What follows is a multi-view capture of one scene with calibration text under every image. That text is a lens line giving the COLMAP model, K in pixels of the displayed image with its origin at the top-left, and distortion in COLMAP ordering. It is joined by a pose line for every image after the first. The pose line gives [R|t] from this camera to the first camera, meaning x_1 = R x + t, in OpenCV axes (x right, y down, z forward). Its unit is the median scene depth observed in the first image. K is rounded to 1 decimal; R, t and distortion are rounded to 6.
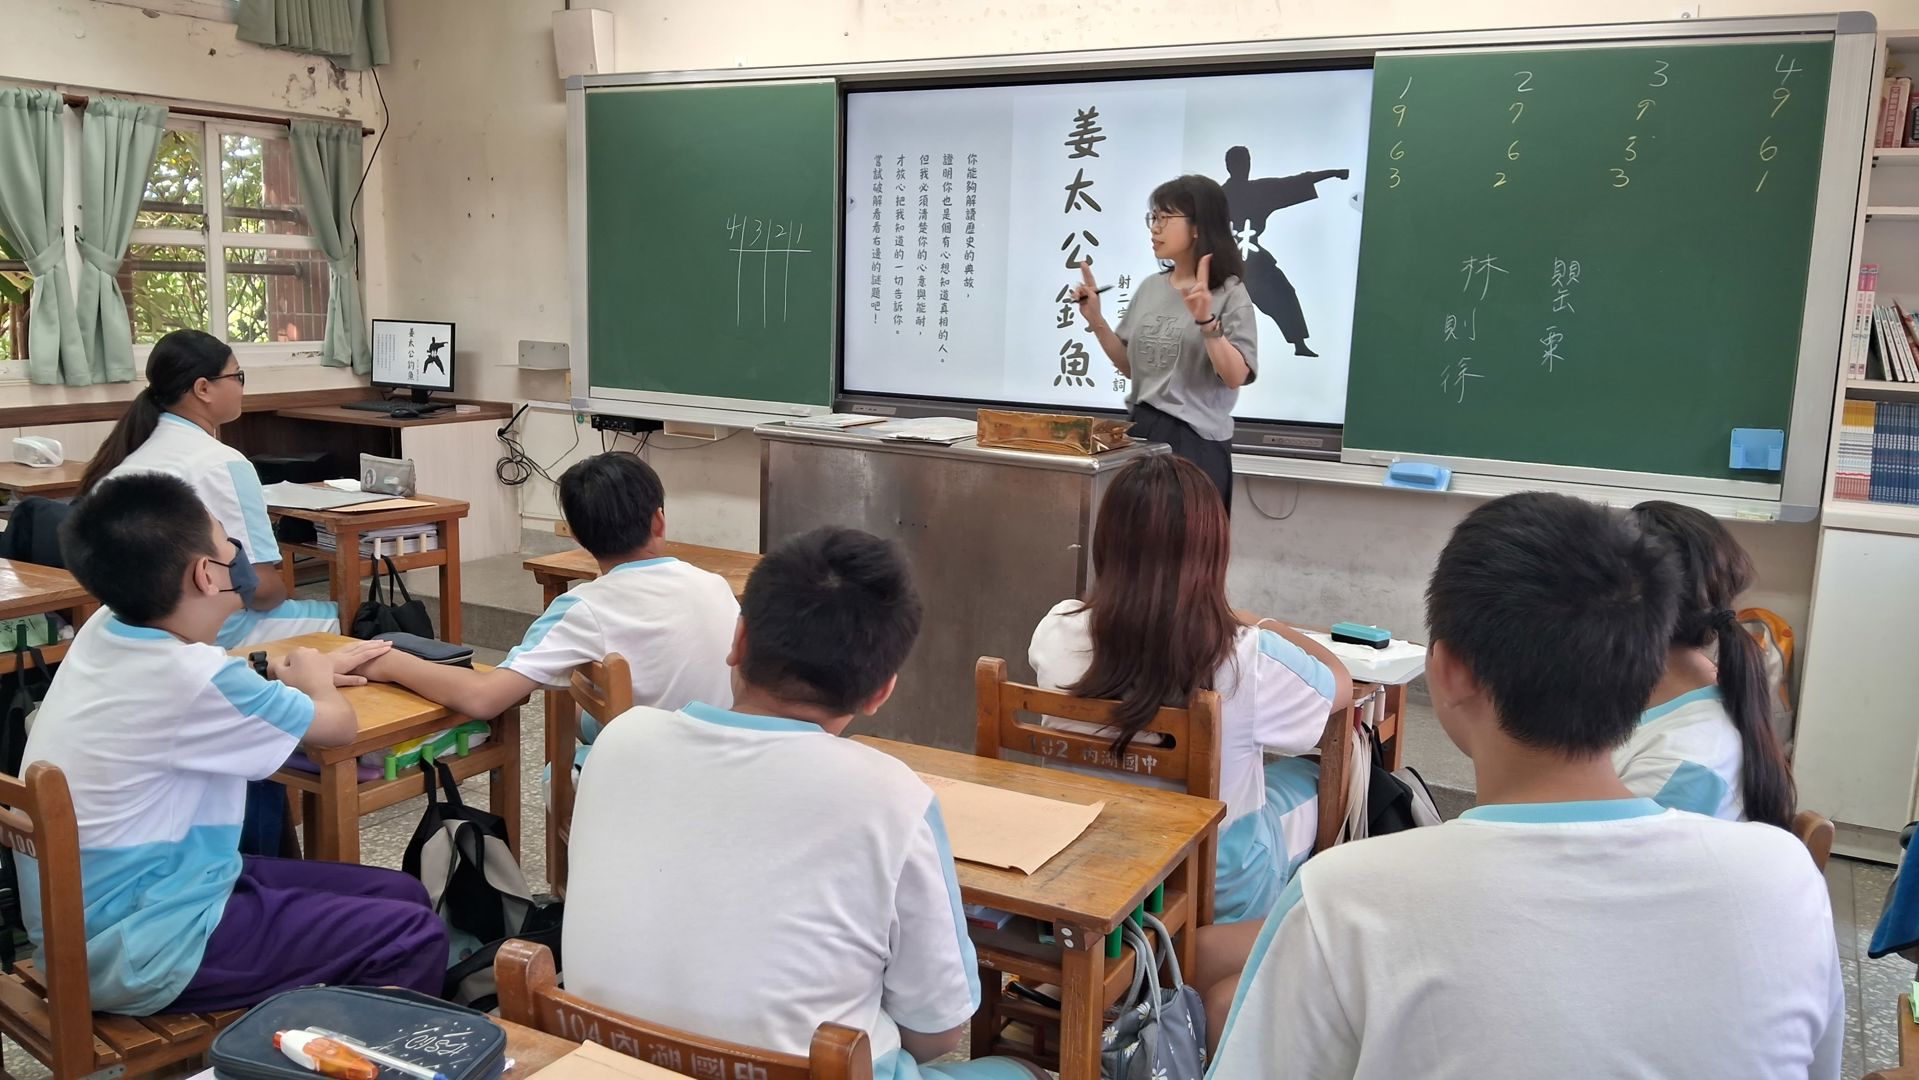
lens RADIAL K [[1505.7, 0, 959.5], [0, 1505.7, 540.0], [0, 0, 1]] dist [-0.033546, 0.000756]
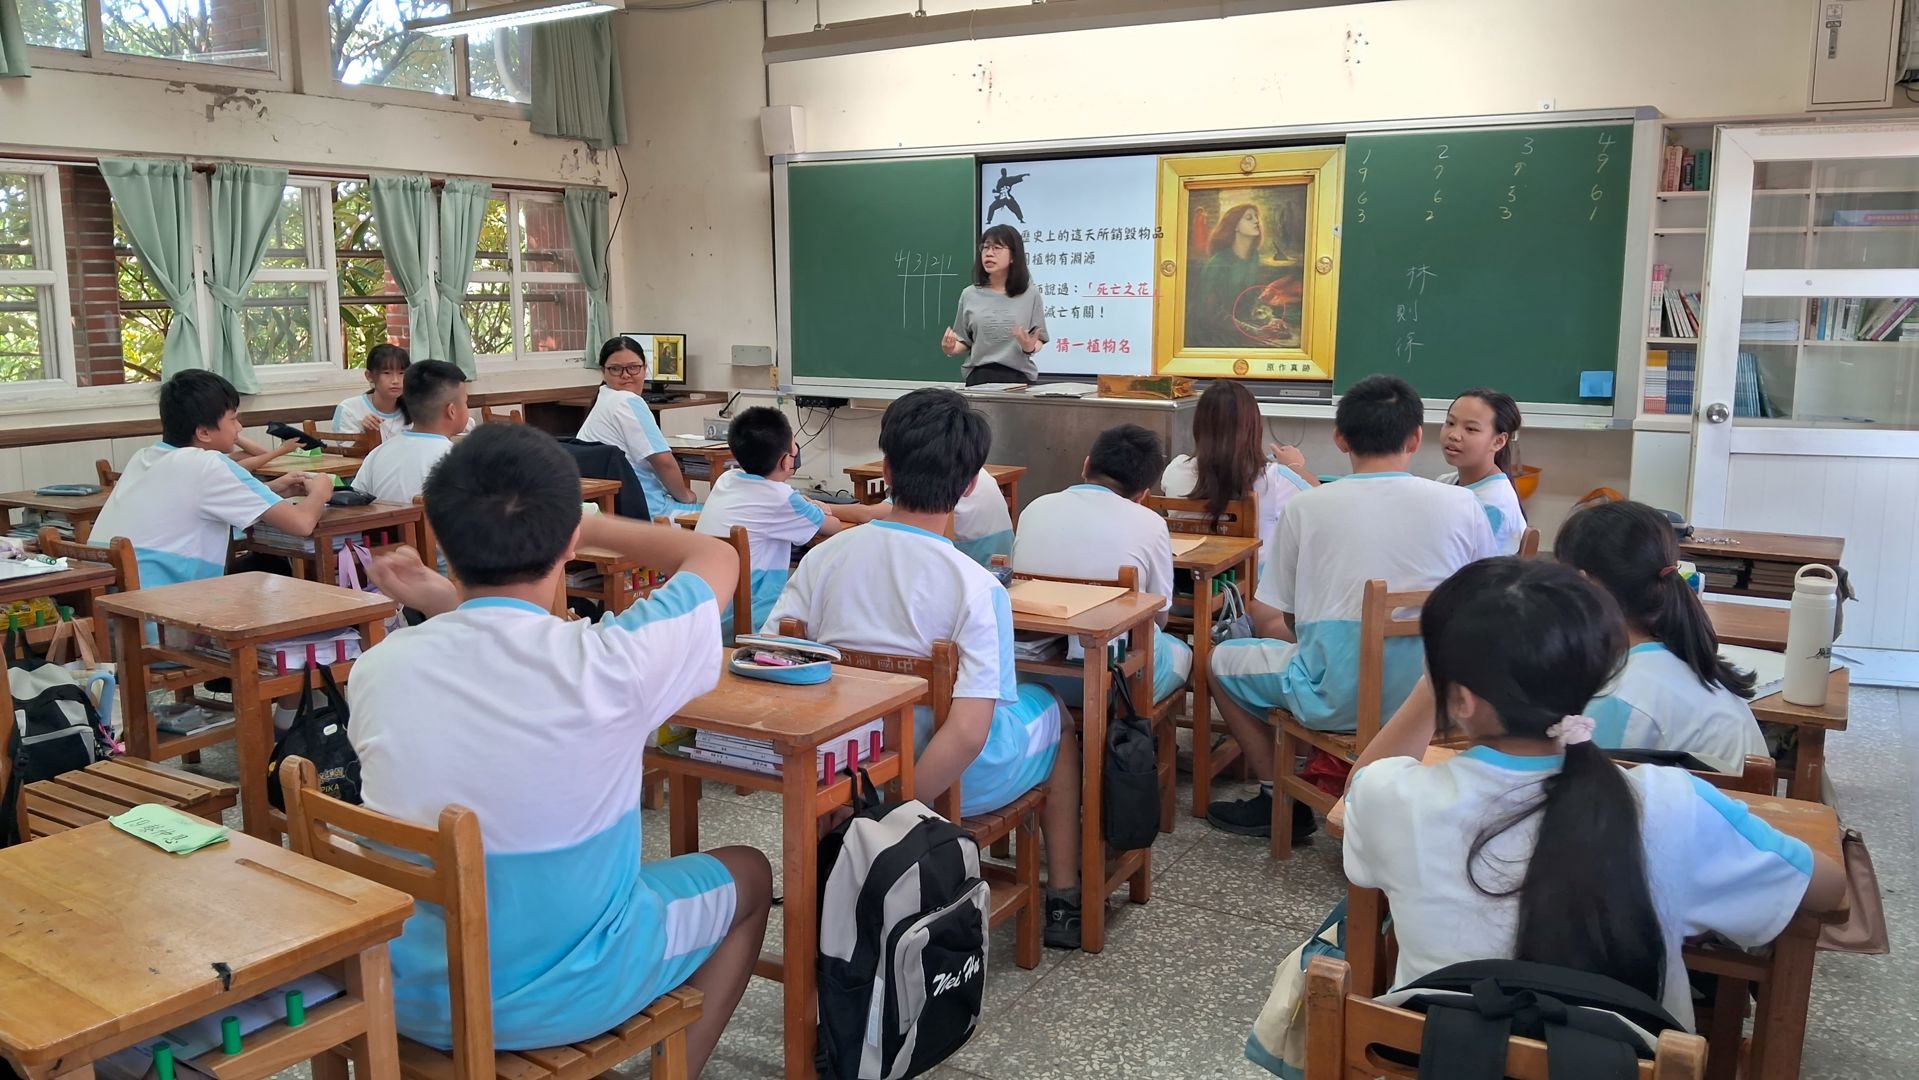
lens RADIAL K [[1482.6, 0, 959.5], [0, 1482.6, 540.0], [0, 0, 1]] dist [0.011094, -0.067911]
pose [[0.999400, -0.028836, -0.019183, -0.075506], [0.028819, 0.999584, -0.001127, 0.059451], [0.019208, 0.000574, 0.999815, -0.396523]]
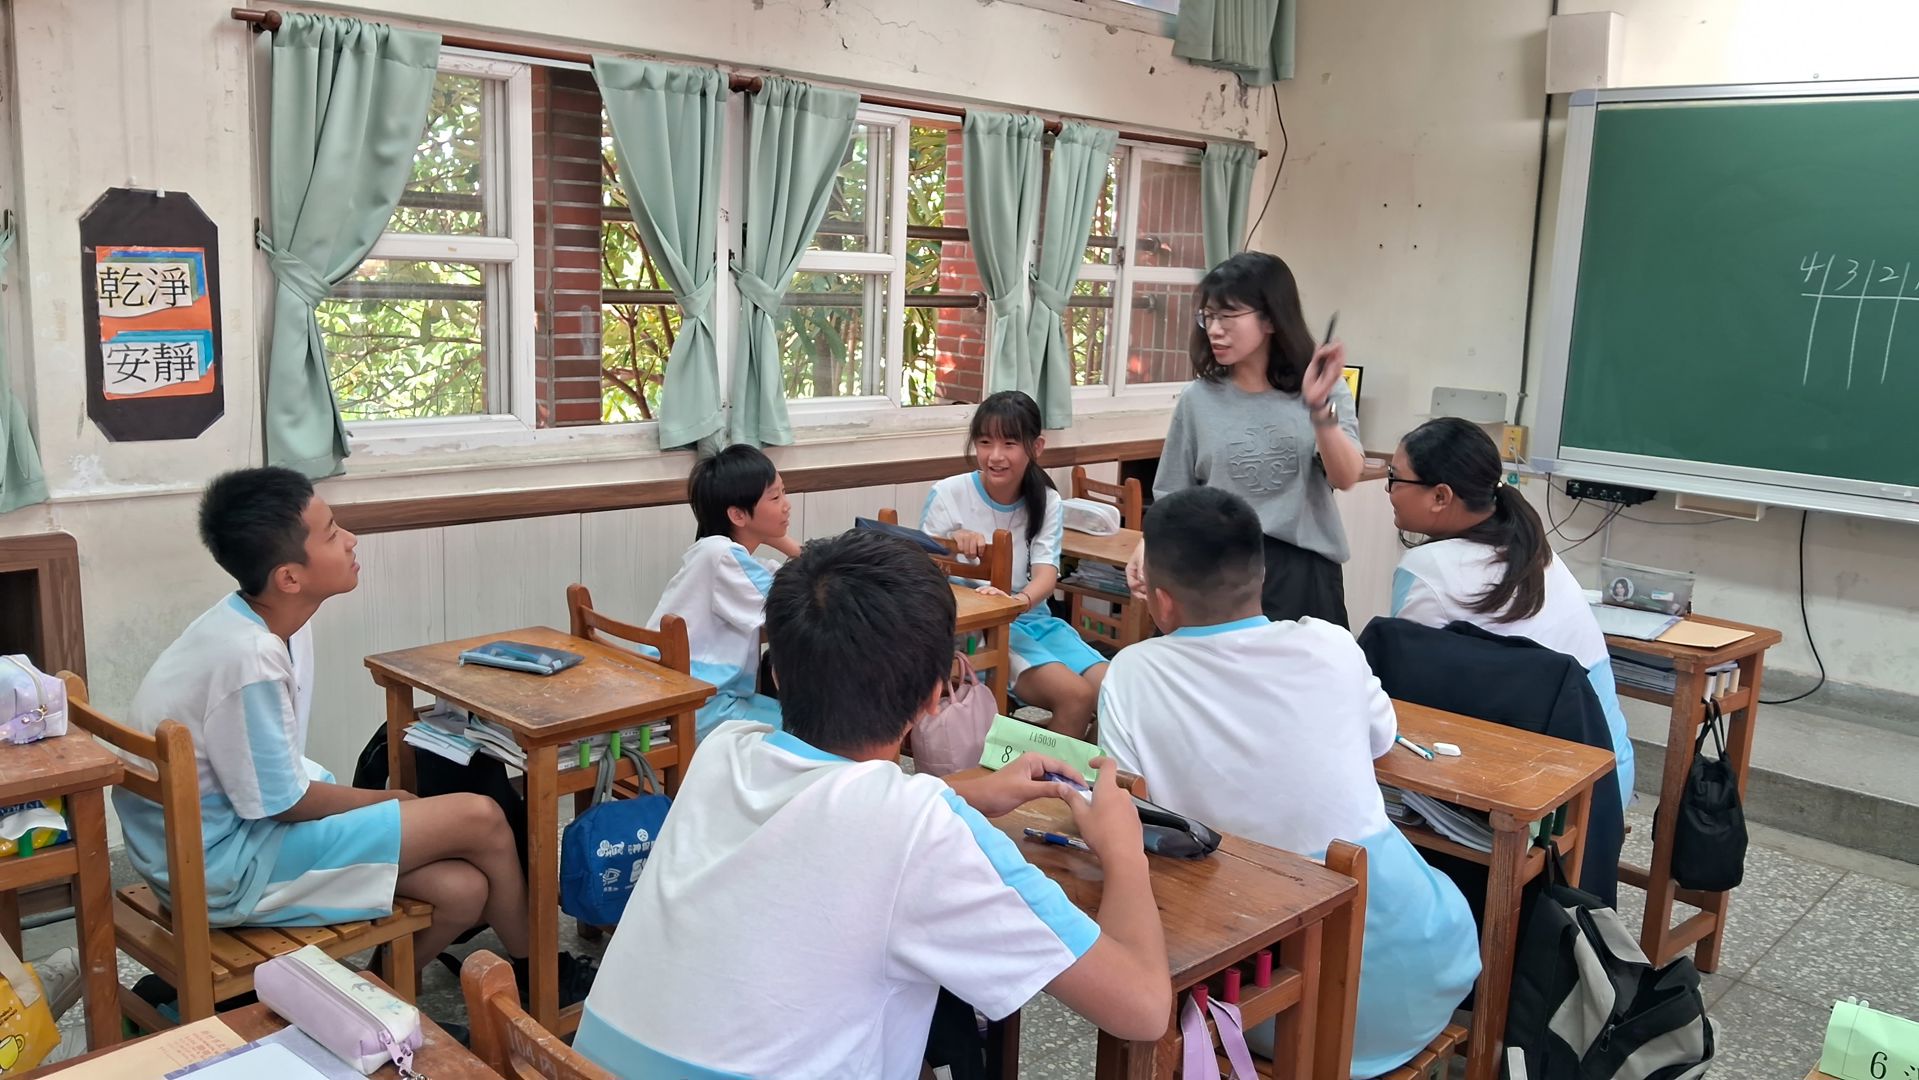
lens RADIAL K [[1488.1, 0, 959.5], [0, 1488.1, 540.0], [0, 0, 1]] dist [0.103537, -0.142290]
pose [[0.966506, 0.052641, -0.251187, -0.387146], [-0.052035, 0.998604, 0.009057, -0.041097], [0.251313, 0.004317, 0.967896, 0.071676]]
